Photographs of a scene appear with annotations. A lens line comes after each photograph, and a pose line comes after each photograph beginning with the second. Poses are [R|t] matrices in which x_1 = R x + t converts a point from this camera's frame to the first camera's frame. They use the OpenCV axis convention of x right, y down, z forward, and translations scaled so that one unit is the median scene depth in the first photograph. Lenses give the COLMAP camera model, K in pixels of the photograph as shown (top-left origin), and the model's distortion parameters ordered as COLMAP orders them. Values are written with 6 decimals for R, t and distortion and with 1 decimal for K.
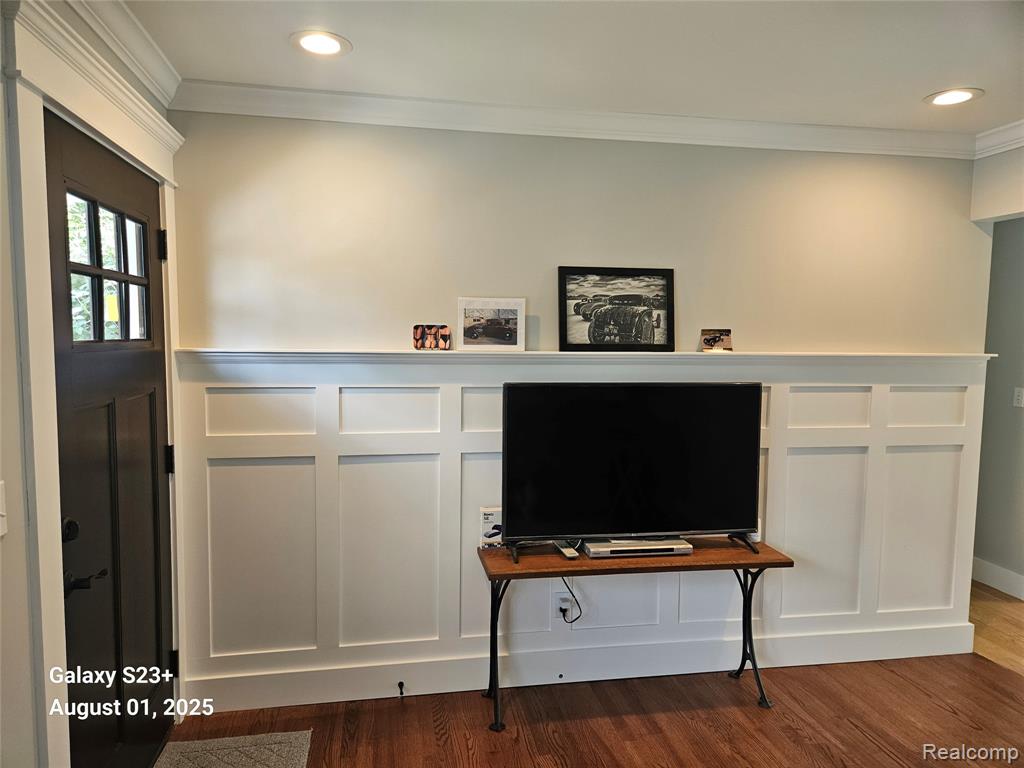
lens RADIAL K [[693.3, 0, 498.6], [0, 693.3, 389.6], [0, 0, 1]] dist [0.060985, -0.050718]
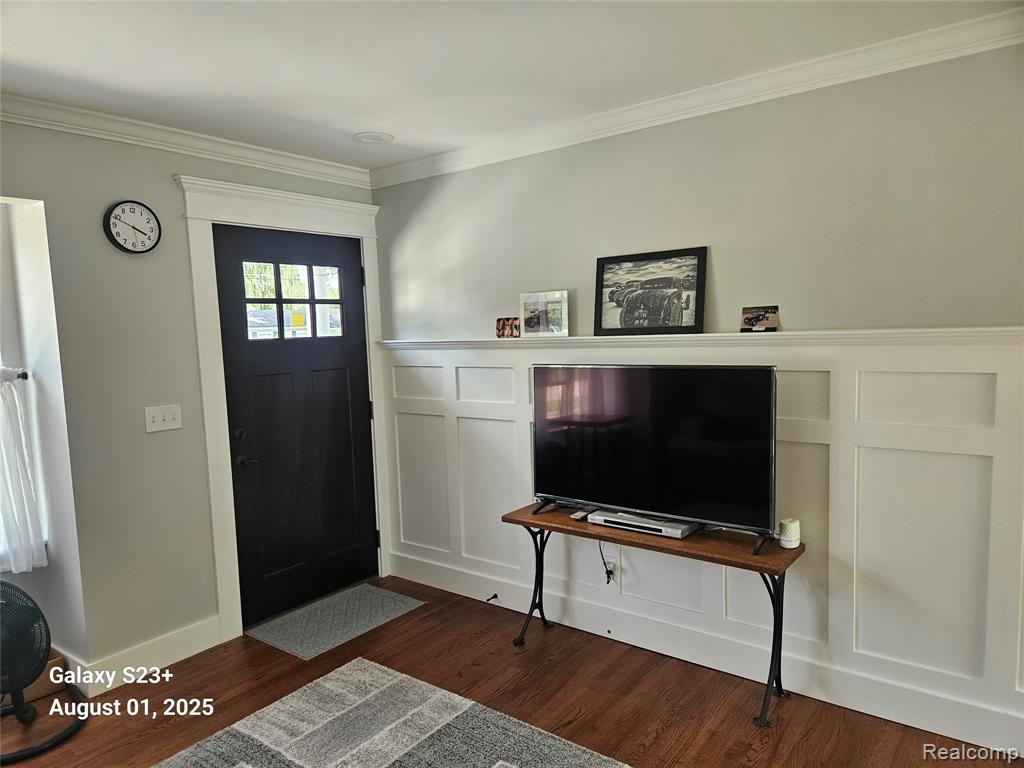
lens RADIAL K [[693.3, 0, 502.6], [0, 693.3, 403.8], [0, 0, 1]] dist [0.060985, -0.050718]
pose [[0.658652, 0.048846, -0.750861, 0.829831], [-0.019307, 0.998659, 0.048030, 0.001922], [0.752200, -0.017138, 0.658712, 0.163916]]
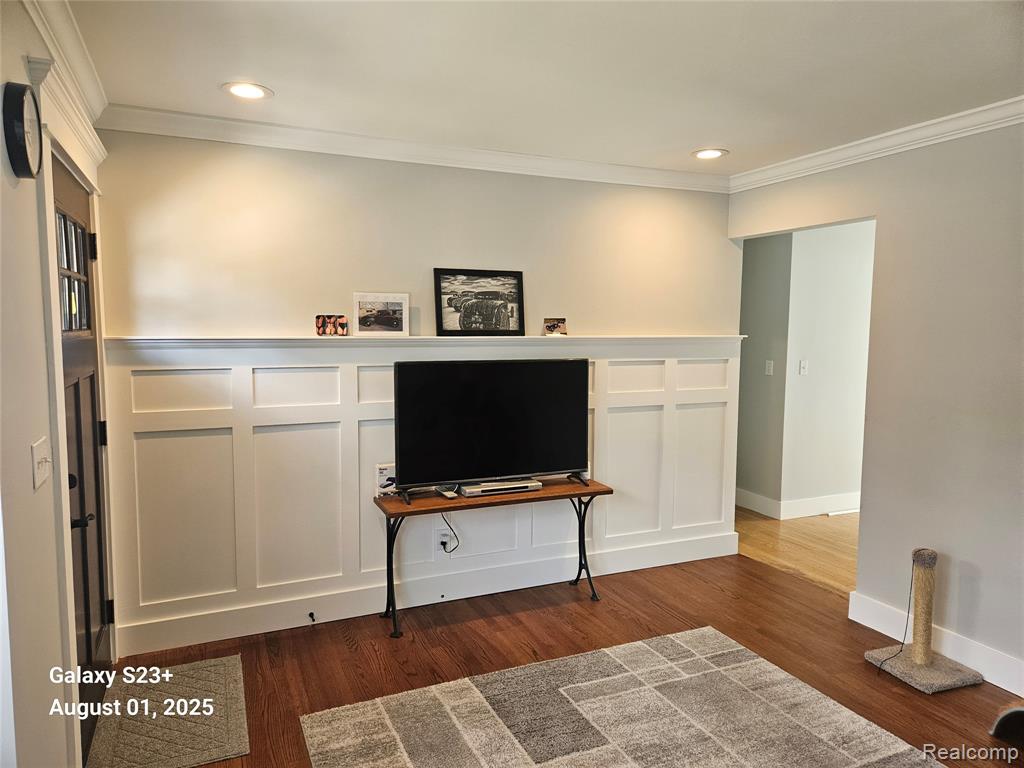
lens RADIAL K [[693.3, 0, 515.2], [0, 693.3, 384.3], [0, 0, 1]] dist [0.060985, -0.050718]
pose [[0.968921, -0.027589, 0.245828, -0.085963], [0.025055, 0.999596, 0.013432, 0.018498], [-0.246099, -0.006855, 0.969220, -0.250439]]
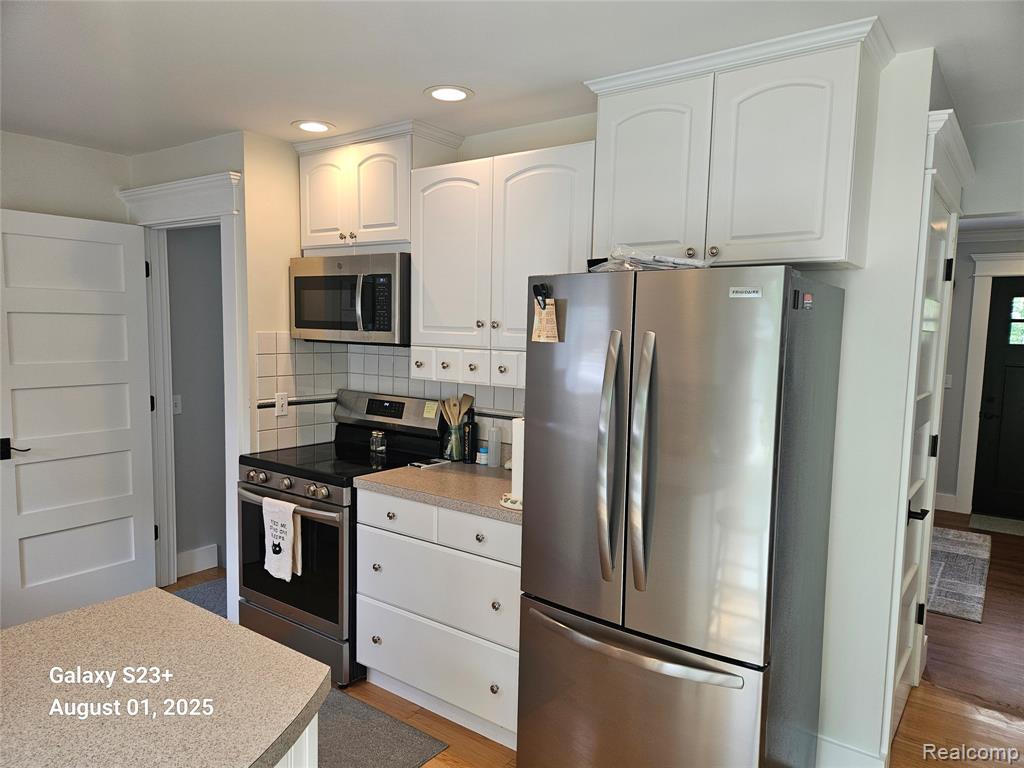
lens RADIAL K [[693.3, 0, 510.8], [0, 693.3, 387.7], [0, 0, 1]] dist [0.060985, -0.050718]
pose [[-0.720269, 0.040360, -0.692520, 2.091139], [-0.083370, 0.986034, 0.144177, -0.091698], [0.688667, 0.161582, -0.706844, 1.117027]]
